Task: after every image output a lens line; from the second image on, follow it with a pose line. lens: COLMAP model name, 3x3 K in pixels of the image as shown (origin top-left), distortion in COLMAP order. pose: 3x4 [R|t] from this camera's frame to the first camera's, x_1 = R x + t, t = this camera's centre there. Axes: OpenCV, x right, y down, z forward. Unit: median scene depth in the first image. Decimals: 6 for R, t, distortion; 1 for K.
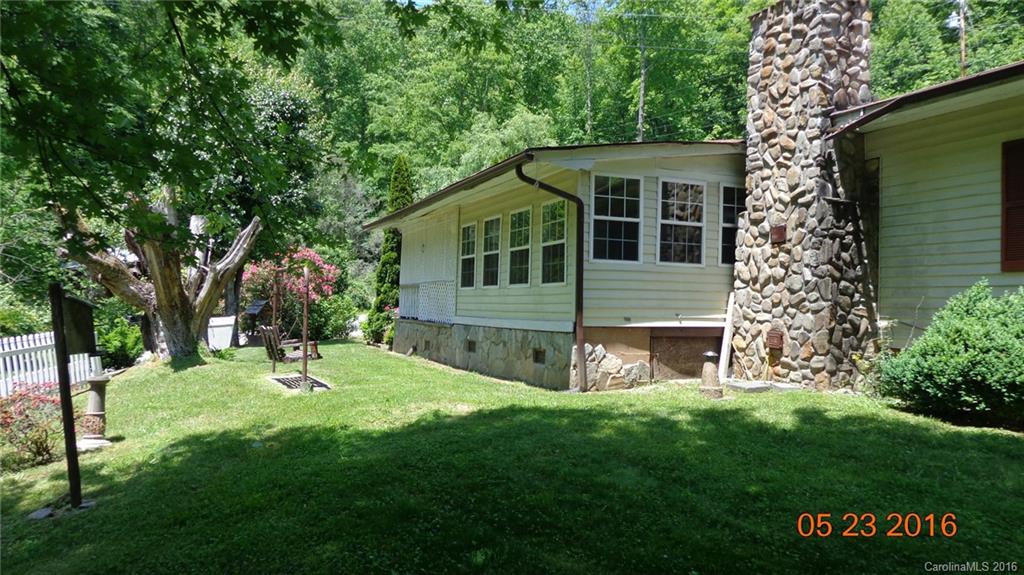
lens RADIAL K [[721.8, 0, 513.0], [0, 721.8, 287.4], [0, 0, 1]] dist [0.001127, 0.010916]
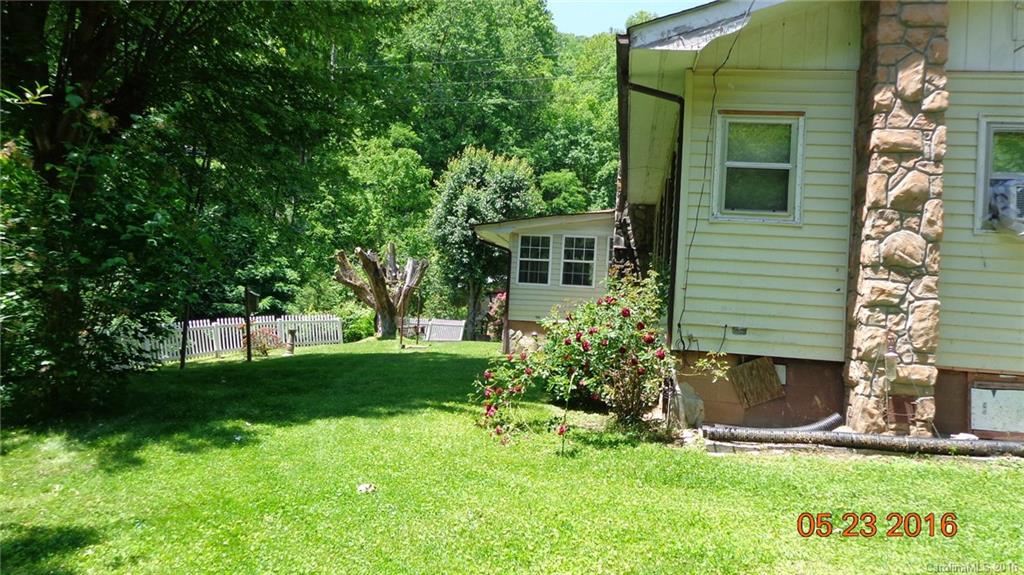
lens RADIAL K [[721.8, 0, 507.6], [0, 721.8, 292.2], [0, 0, 1]] dist [0.001127, 0.010916]
pose [[0.839580, 0.013619, -0.543066, 1.053787], [-0.033977, 0.999045, -0.027474, 0.034840], [0.542173, 0.041518, 0.839241, -0.505655]]
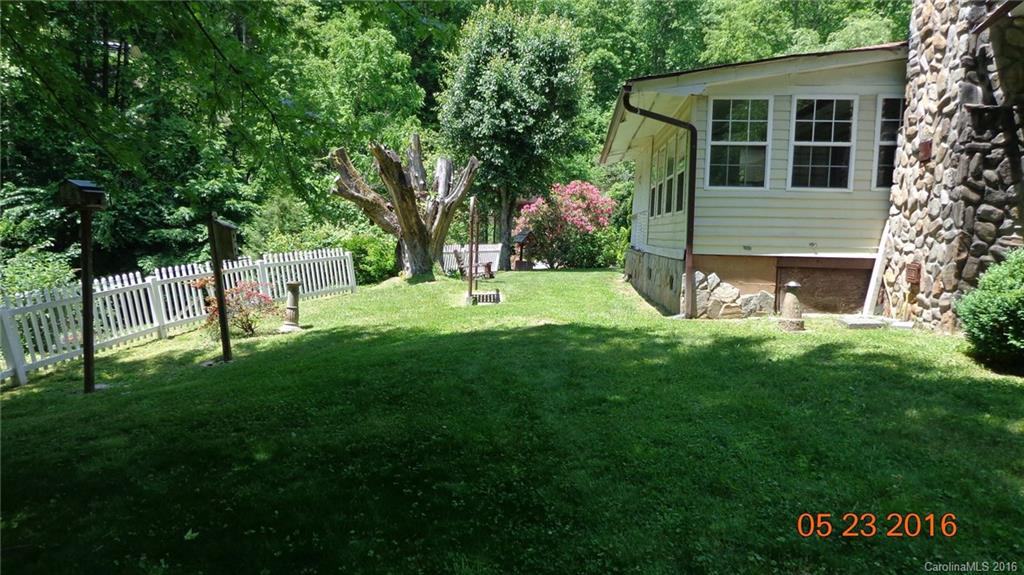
lens RADIAL K [[721.8, 0, 512.1], [0, 721.8, 286.8], [0, 0, 1]] dist [0.001127, 0.010916]
pose [[0.878996, 0.040982, -0.475064, 0.348420], [0.002198, 0.995941, 0.089985, 0.008694], [0.476823, -0.080141, 0.875338, -0.002695]]
